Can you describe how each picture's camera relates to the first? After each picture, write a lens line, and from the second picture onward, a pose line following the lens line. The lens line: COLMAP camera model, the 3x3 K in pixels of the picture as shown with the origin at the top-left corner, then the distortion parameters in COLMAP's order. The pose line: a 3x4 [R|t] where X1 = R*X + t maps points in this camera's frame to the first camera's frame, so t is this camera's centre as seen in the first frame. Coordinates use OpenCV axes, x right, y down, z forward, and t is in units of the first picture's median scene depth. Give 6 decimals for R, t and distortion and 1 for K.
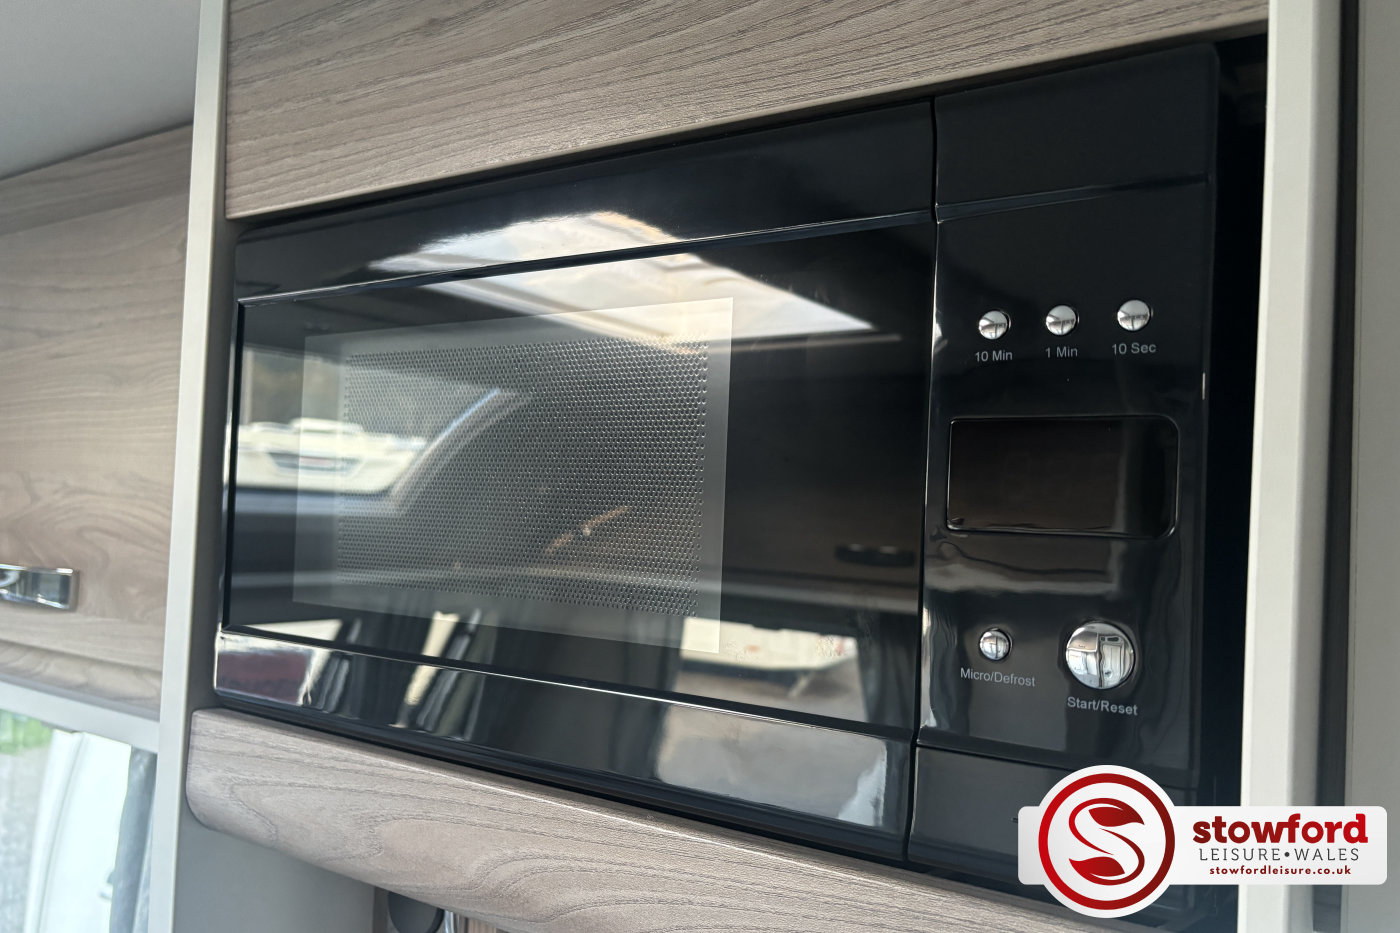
lens RADIAL K [[1069.5, 0, 700.0], [0, 1069.5, 466.5], [0, 0, 1]] dist [0.004926, 0.001679]
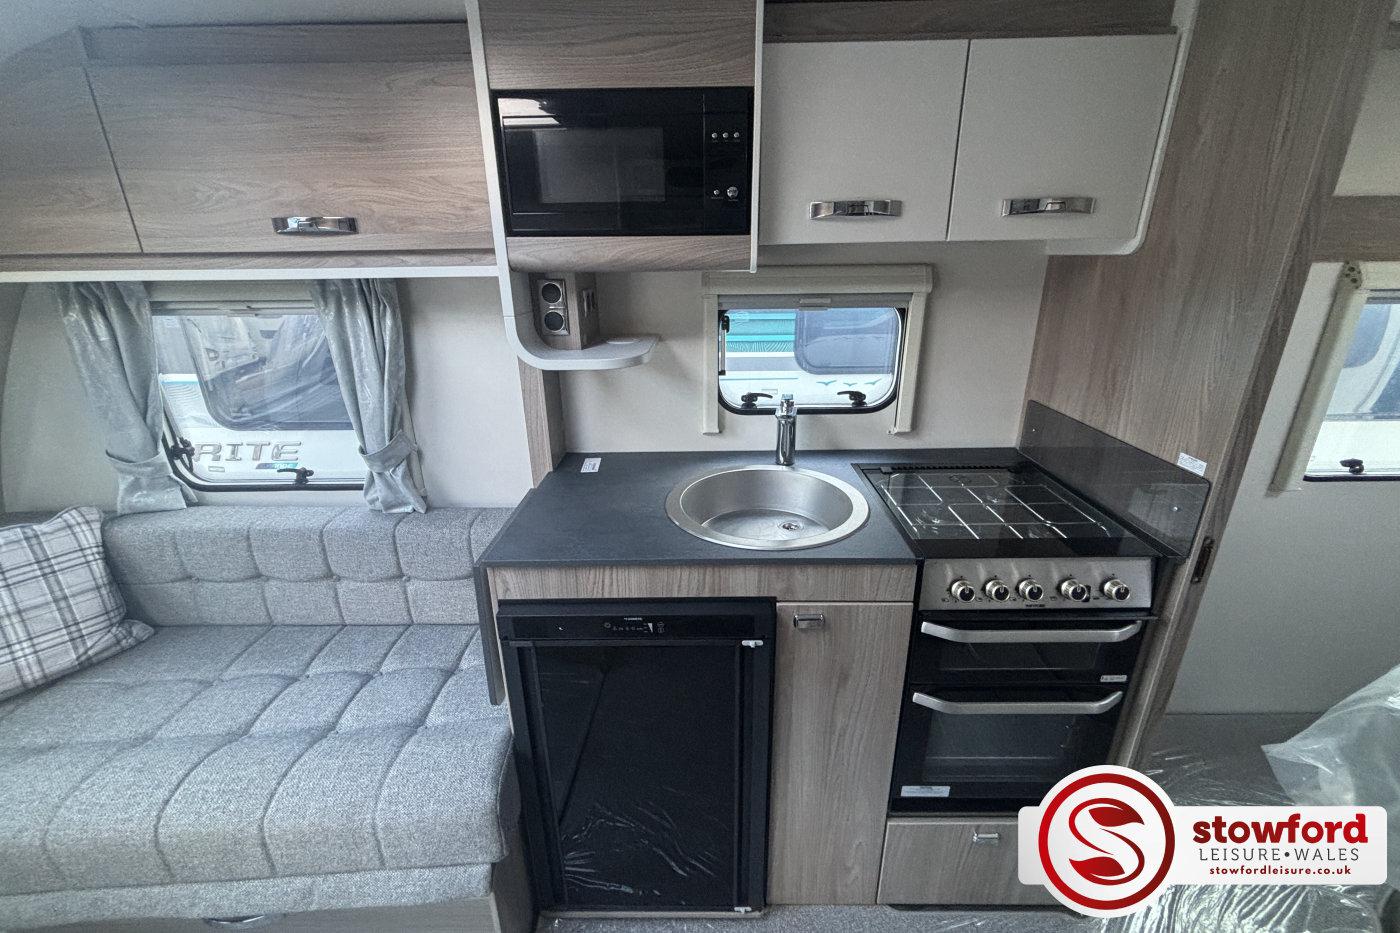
lens RADIAL K [[579.2, 0, 700.4], [0, 579.2, 443.5], [0, 0, 1]] dist [-0.000564, 0.000459]
pose [[0.839814, -0.224002, 0.494505, -1.470564], [0.023319, 0.924946, 0.379383, 0.191544], [-0.542373, -0.307080, 0.782006, -1.679697]]
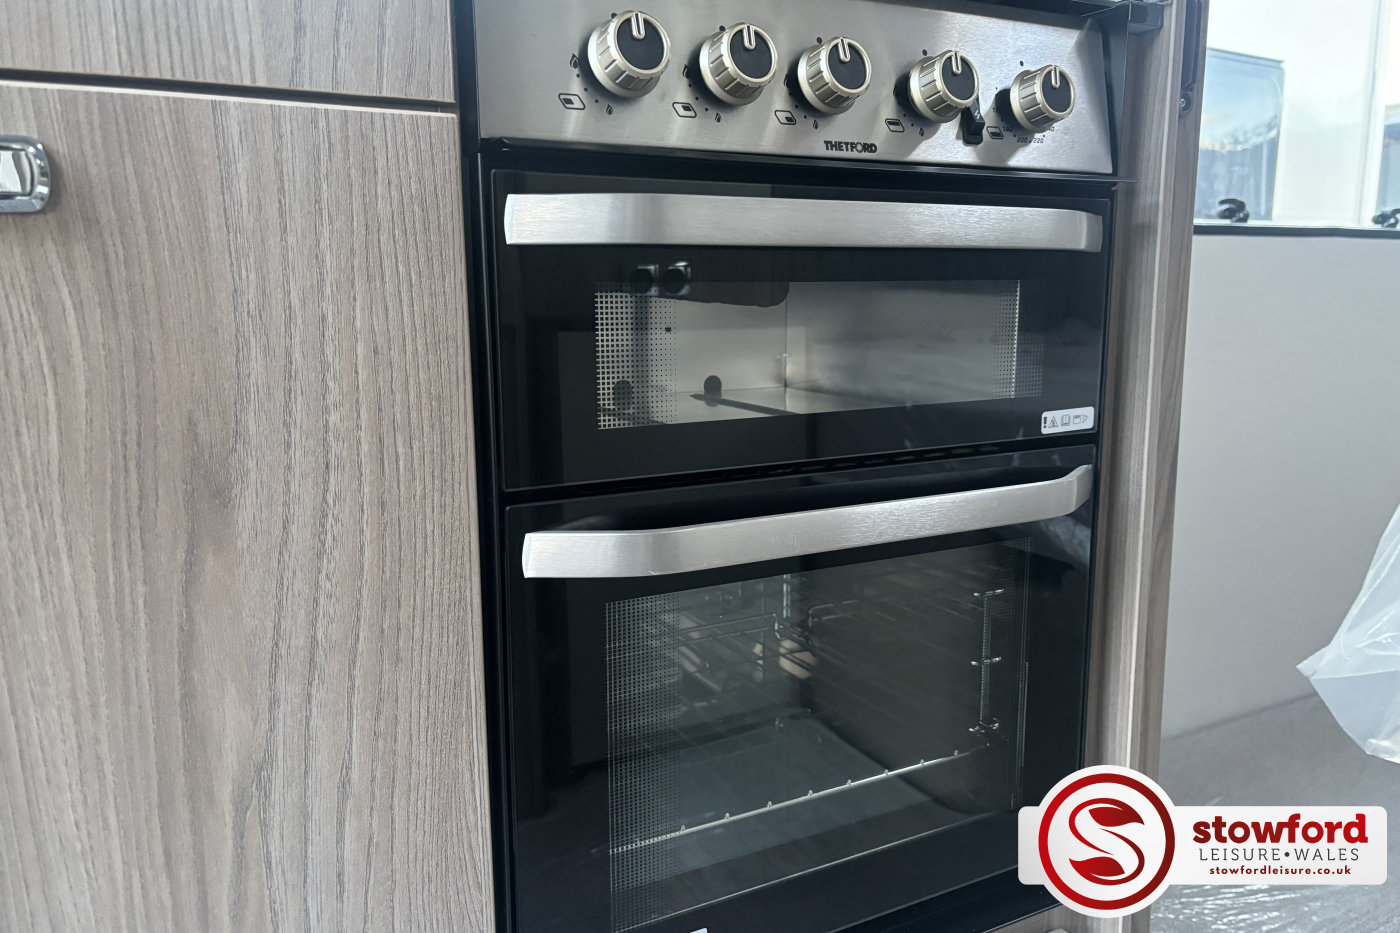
lens RADIAL K [[1069.5, 0, 700.0], [0, 1069.5, 466.5], [0, 0, 1]] dist [0.004926, 0.001679]
pose [[0.461319, -0.180250, 0.868732, -0.442048], [-0.002008, 0.978931, 0.204181, 2.185929], [-0.887232, -0.095937, 0.451237, -1.162767]]
